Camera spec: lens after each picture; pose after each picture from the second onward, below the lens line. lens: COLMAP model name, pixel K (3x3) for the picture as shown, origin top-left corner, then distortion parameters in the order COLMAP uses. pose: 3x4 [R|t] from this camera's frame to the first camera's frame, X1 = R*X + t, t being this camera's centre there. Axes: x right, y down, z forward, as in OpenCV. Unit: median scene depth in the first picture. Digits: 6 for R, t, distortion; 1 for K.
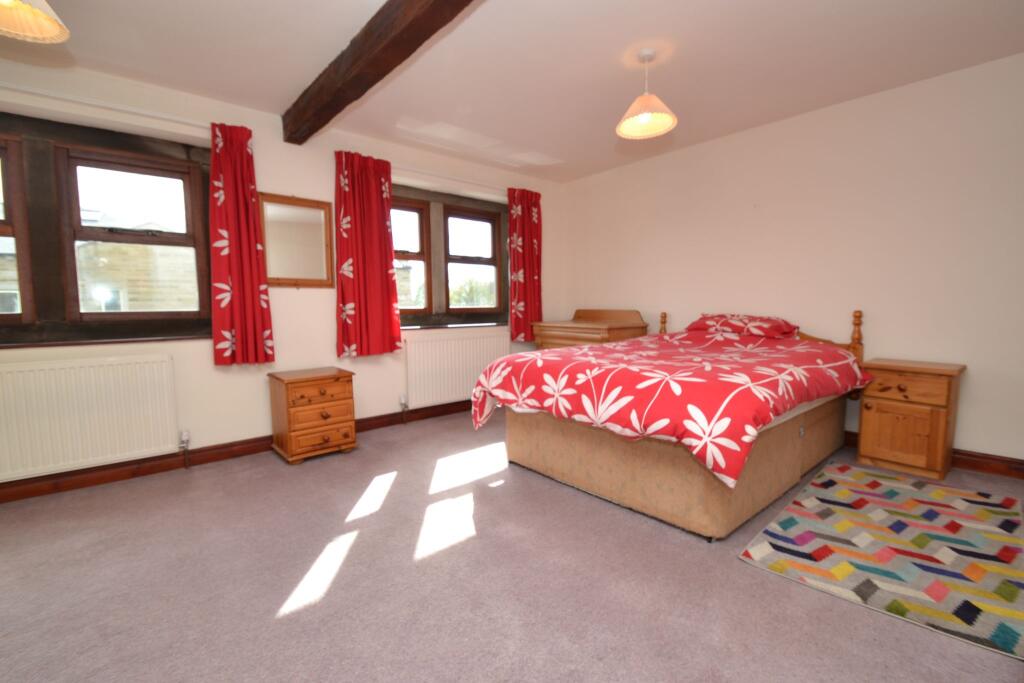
lens RADIAL K [[465.4, 0, 512.0], [0, 465.4, 341.5], [0, 0, 1]] dist [0.002308, -0.001160]
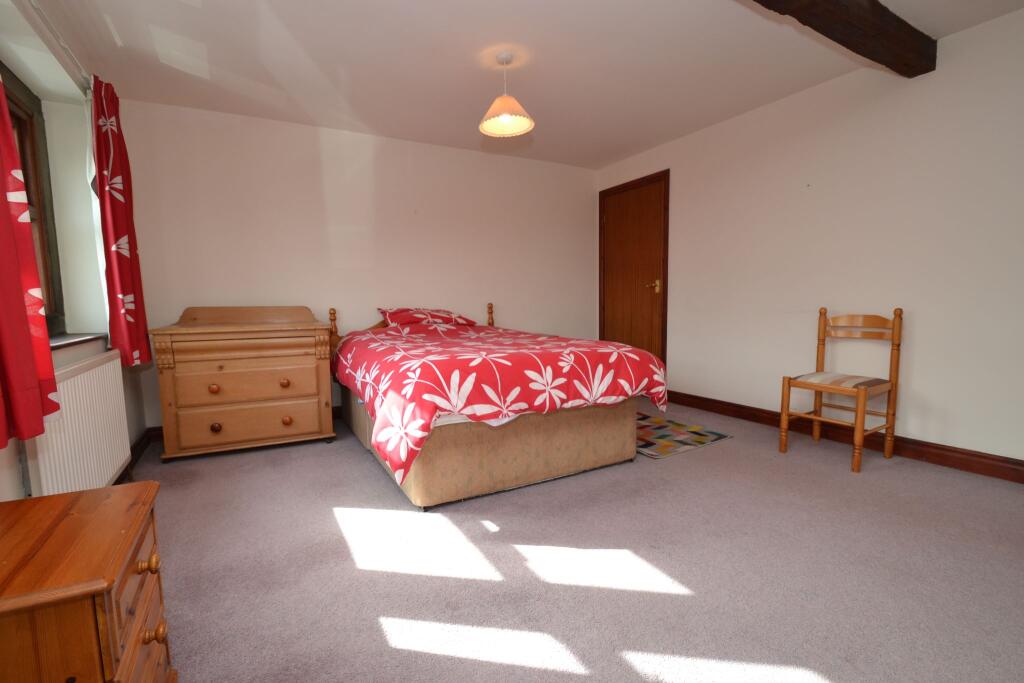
lens RADIAL K [[450.6, 0, 505.3], [0, 450.6, 345.4], [0, 0, 1]] dist [0.018364, -0.022931]
pose [[0.206627, -0.089827, 0.974288, -0.718423], [0.088123, 0.993438, 0.072904, -0.041368], [-0.974443, 0.070793, 0.213187, 0.790668]]
